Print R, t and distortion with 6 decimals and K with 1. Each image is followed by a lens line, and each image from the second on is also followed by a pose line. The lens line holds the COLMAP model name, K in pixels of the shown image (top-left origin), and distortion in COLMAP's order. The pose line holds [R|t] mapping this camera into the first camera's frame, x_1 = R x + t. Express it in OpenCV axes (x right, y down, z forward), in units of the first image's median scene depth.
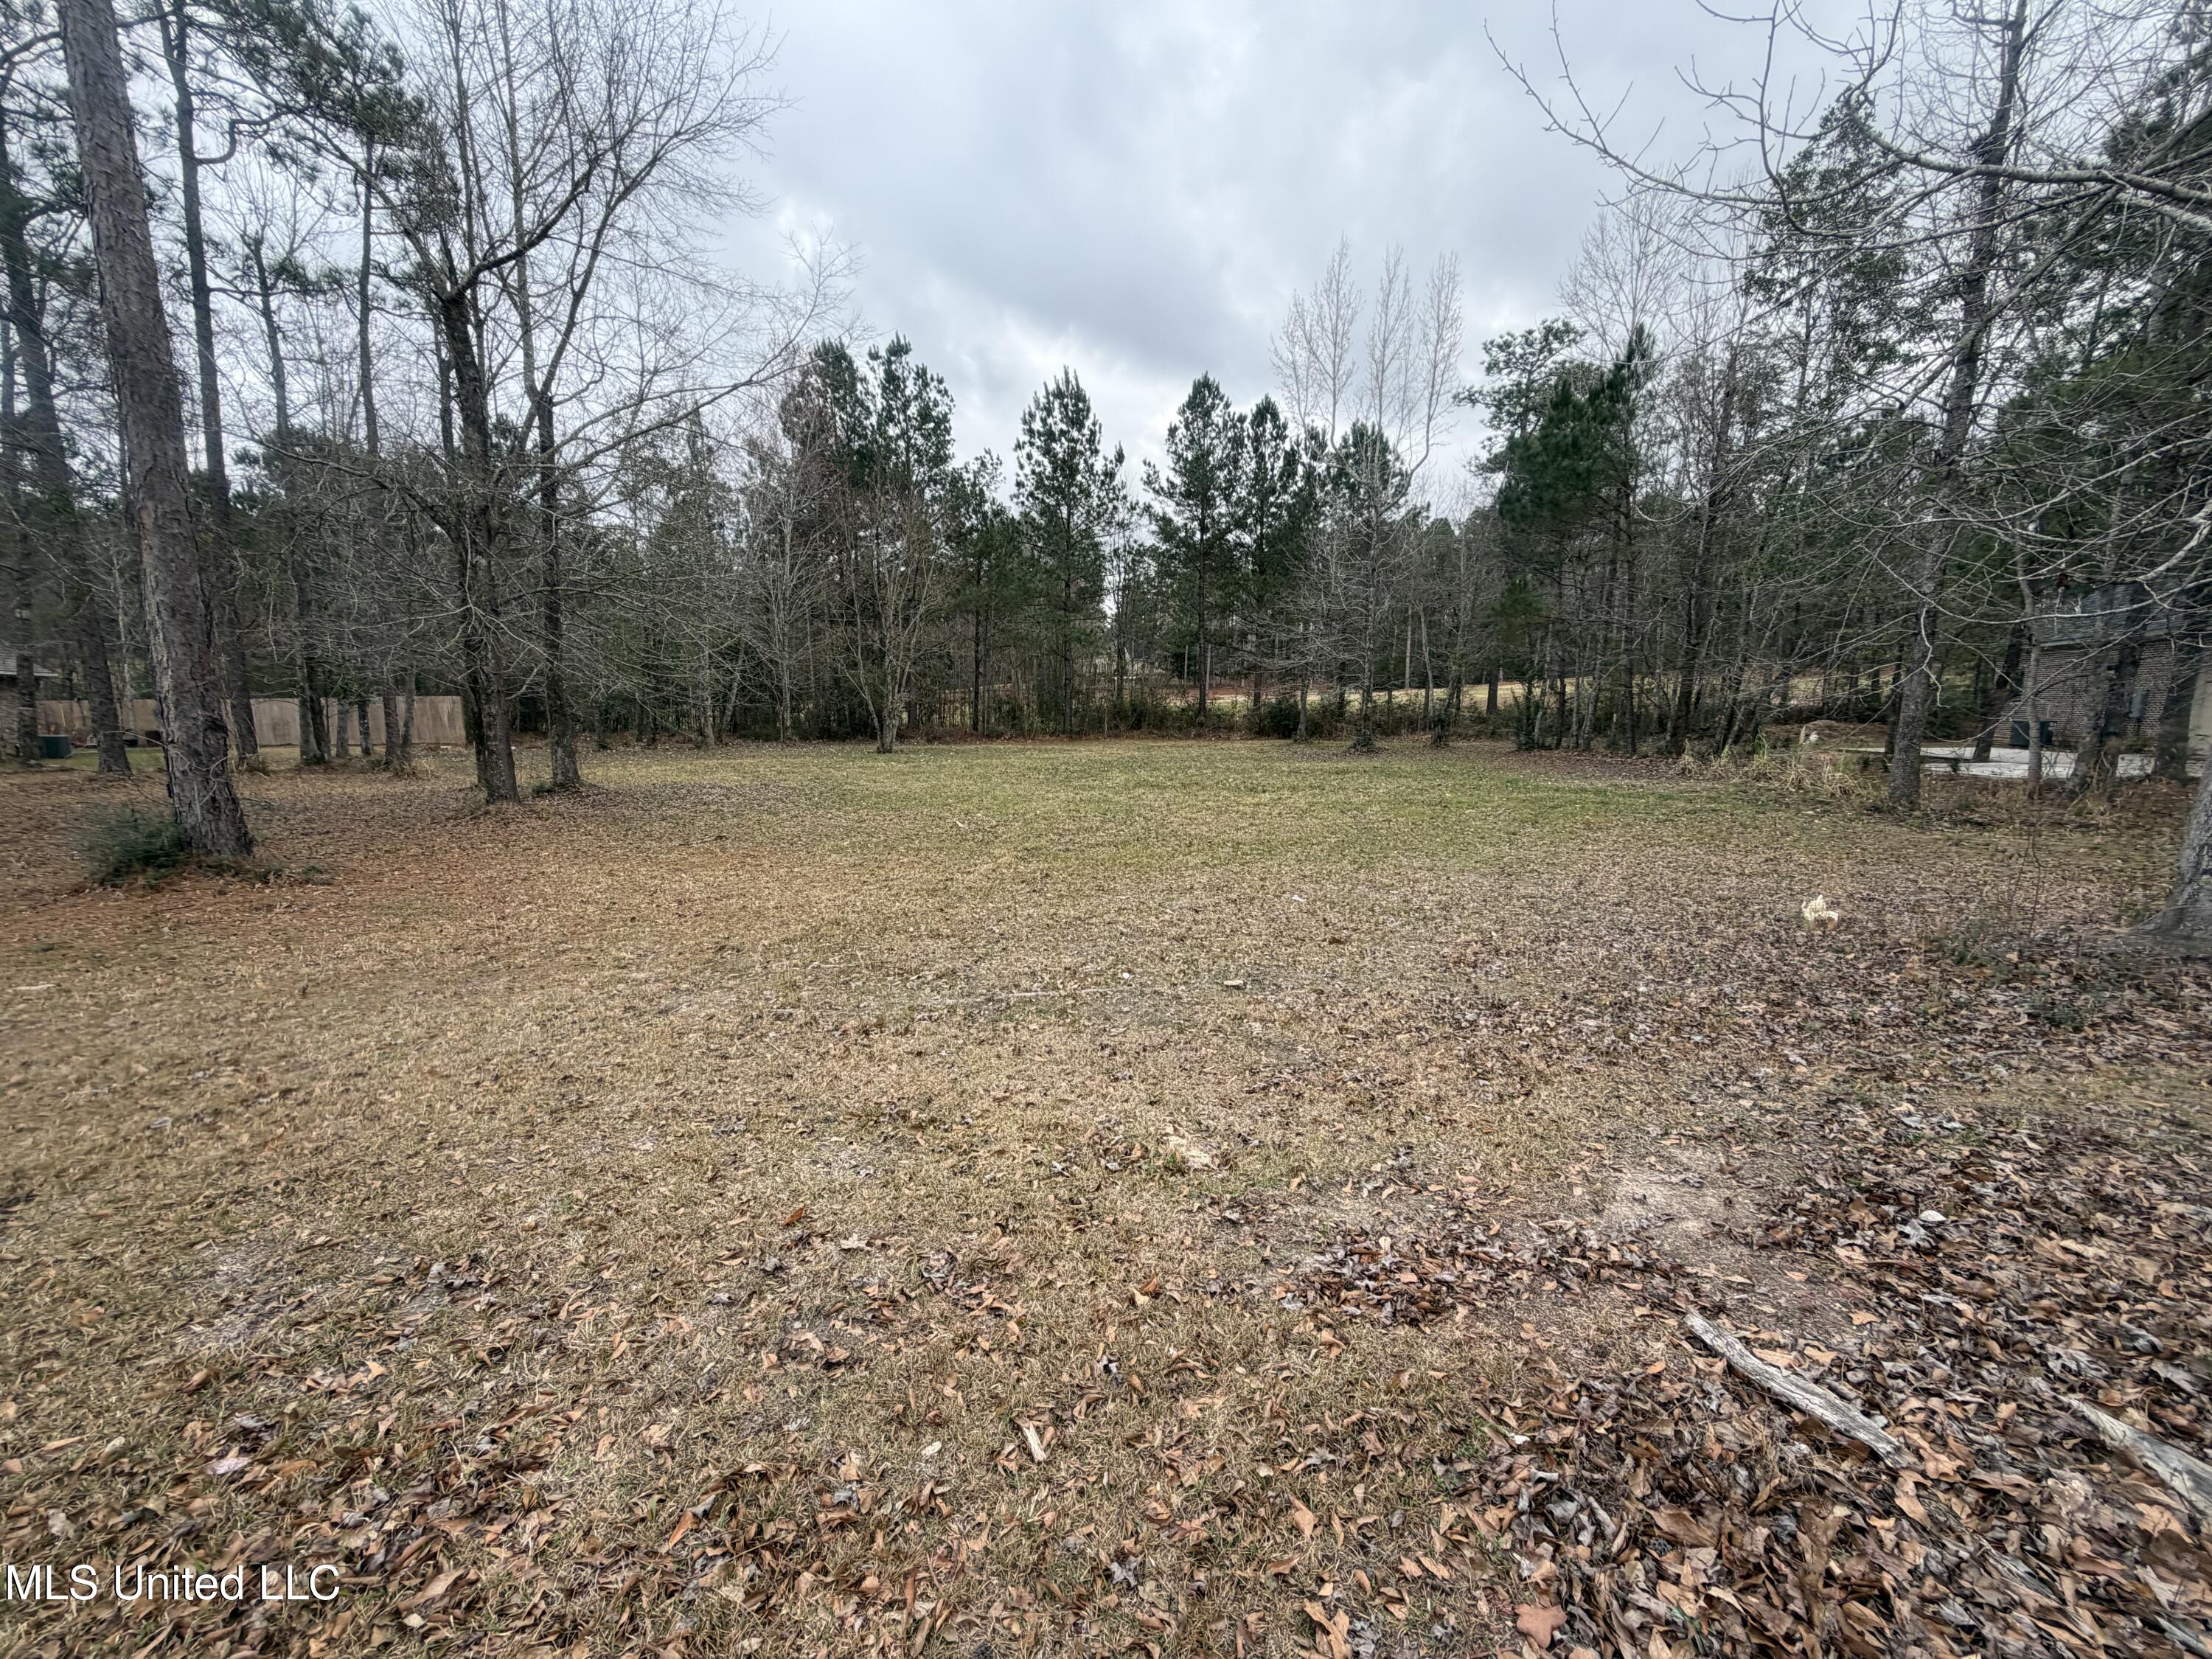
lens RADIAL K [[920.4, 0, 1106.0], [0, 920.4, 829.5], [0, 0, 1]] dist [-0.003275, -0.000530]
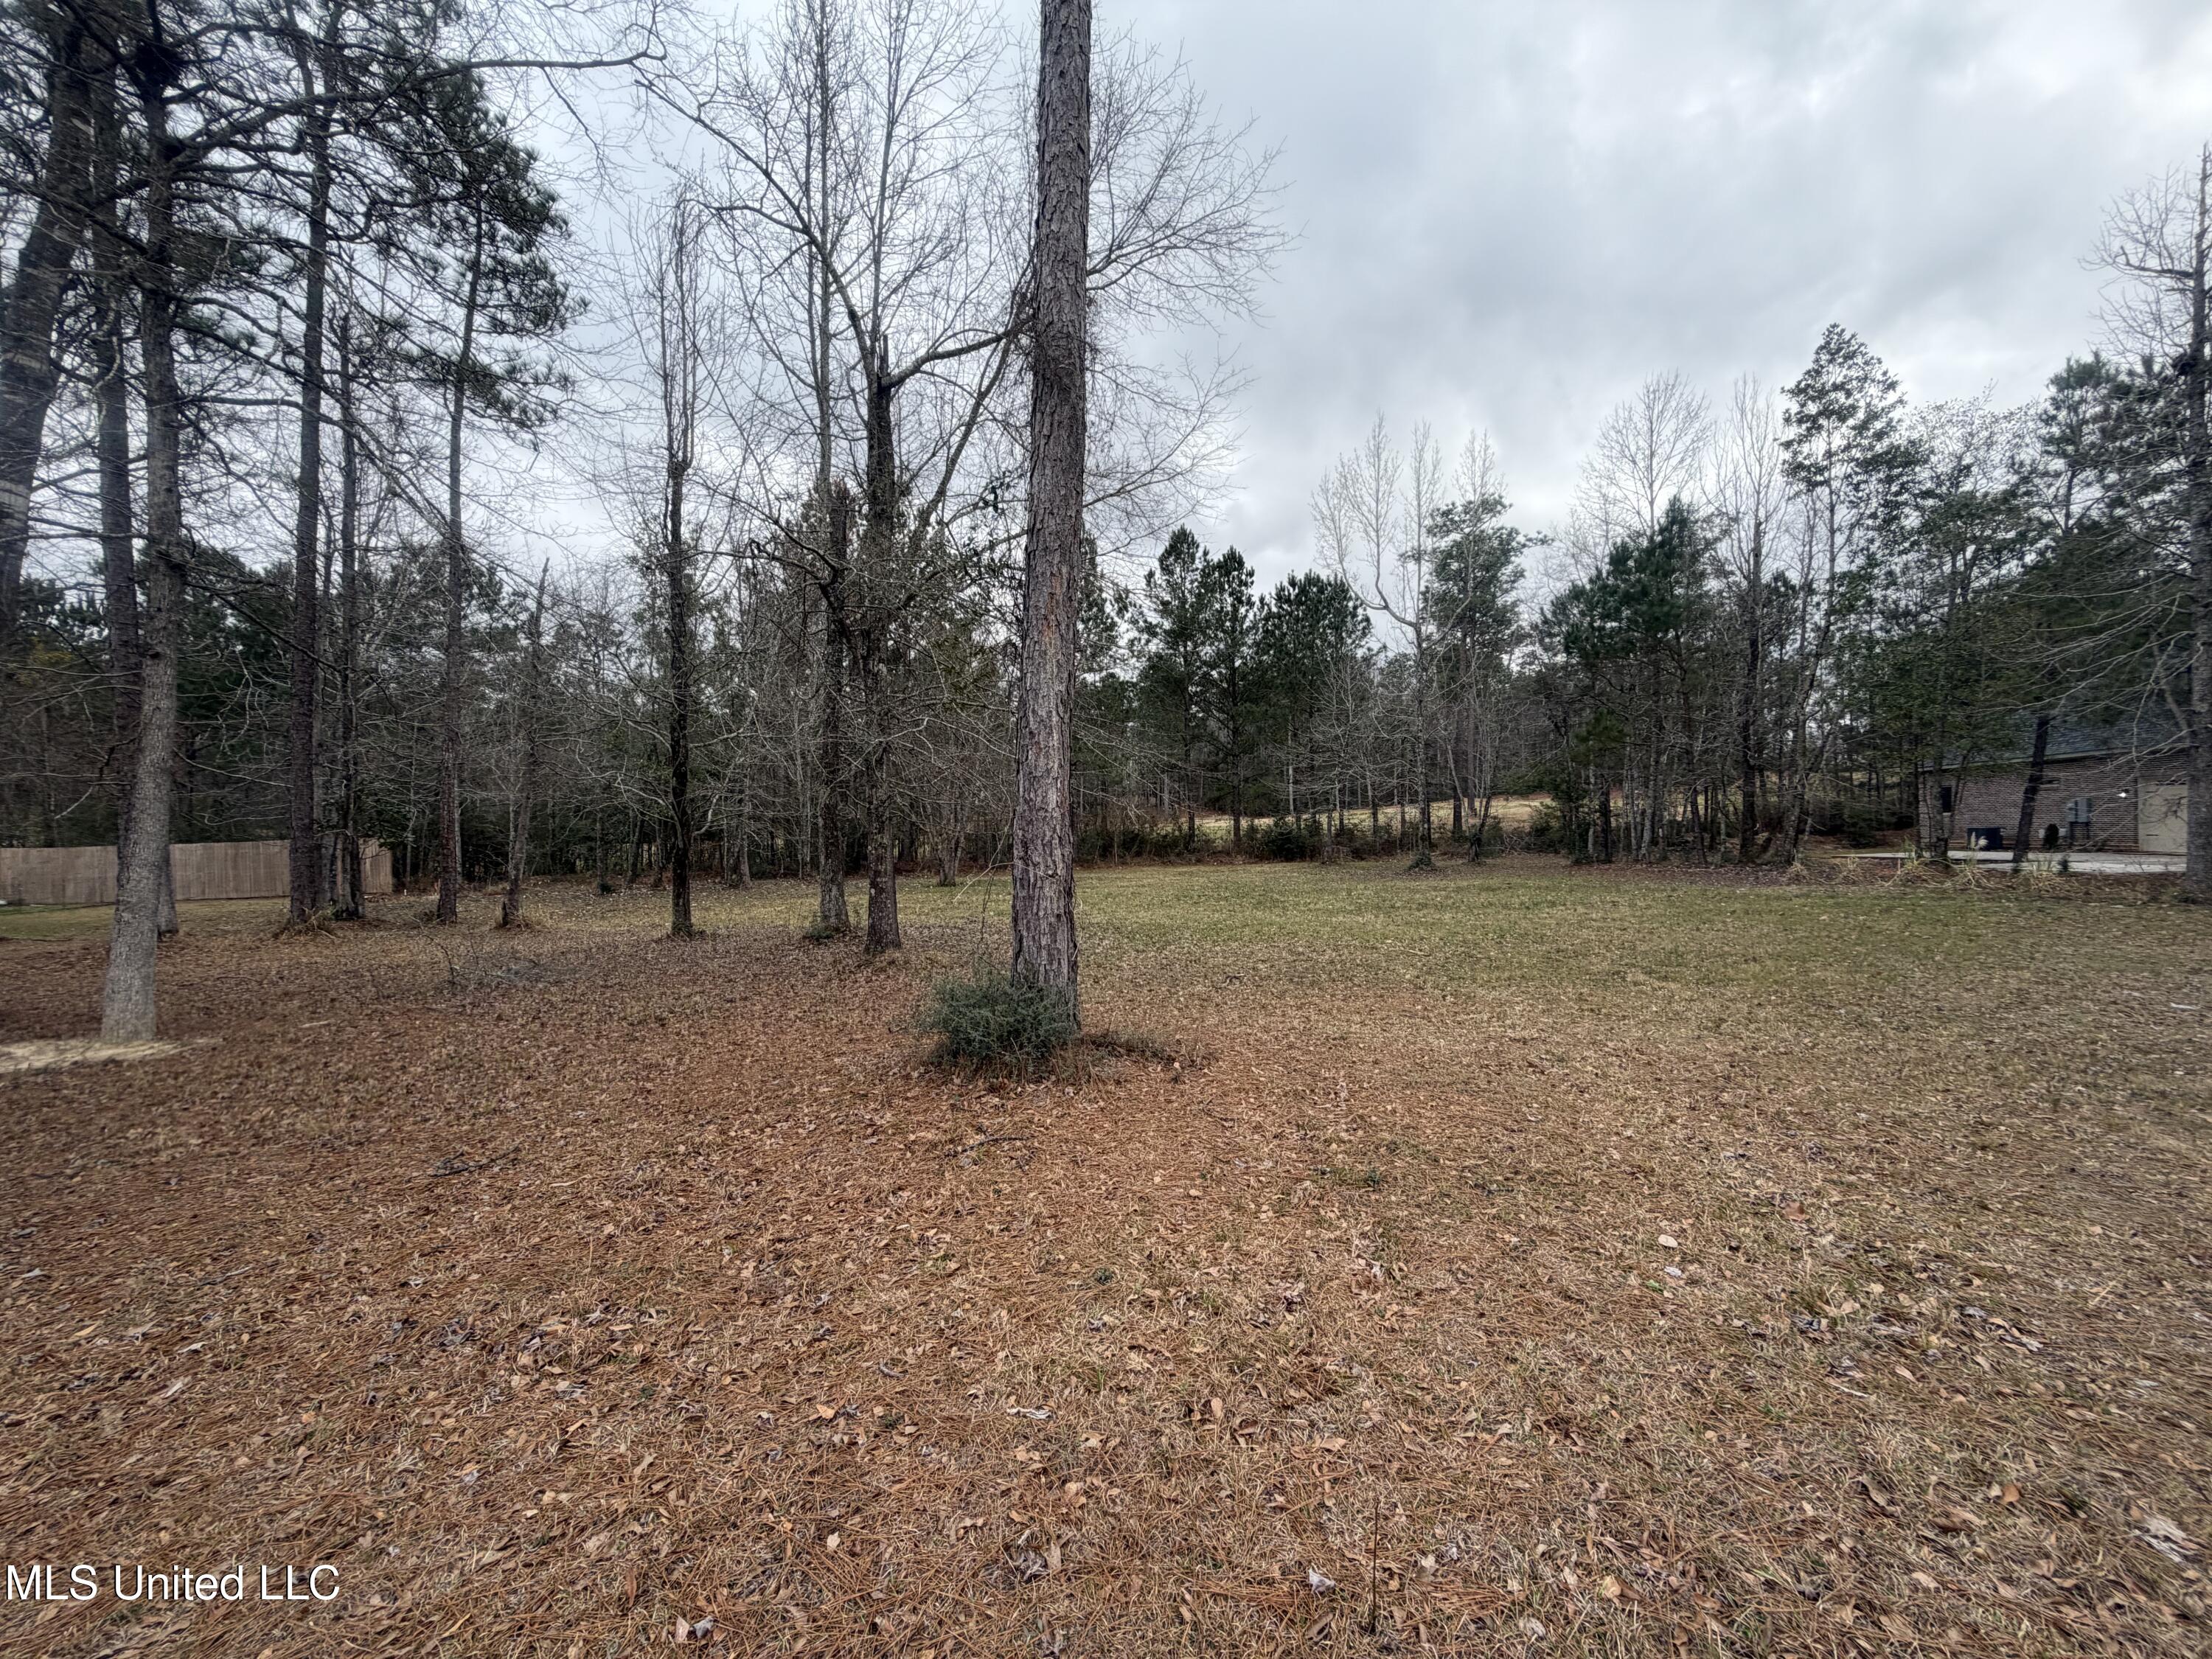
lens RADIAL K [[910.4, 0, 1101.2], [0, 910.4, 803.7], [0, 0, 1]] dist [0.001452, 0.000013]
pose [[0.985730, -0.014311, 0.167726, -0.177819], [0.042038, 0.985738, -0.162952, -0.005007], [-0.163002, 0.167677, 0.972273, 0.031265]]
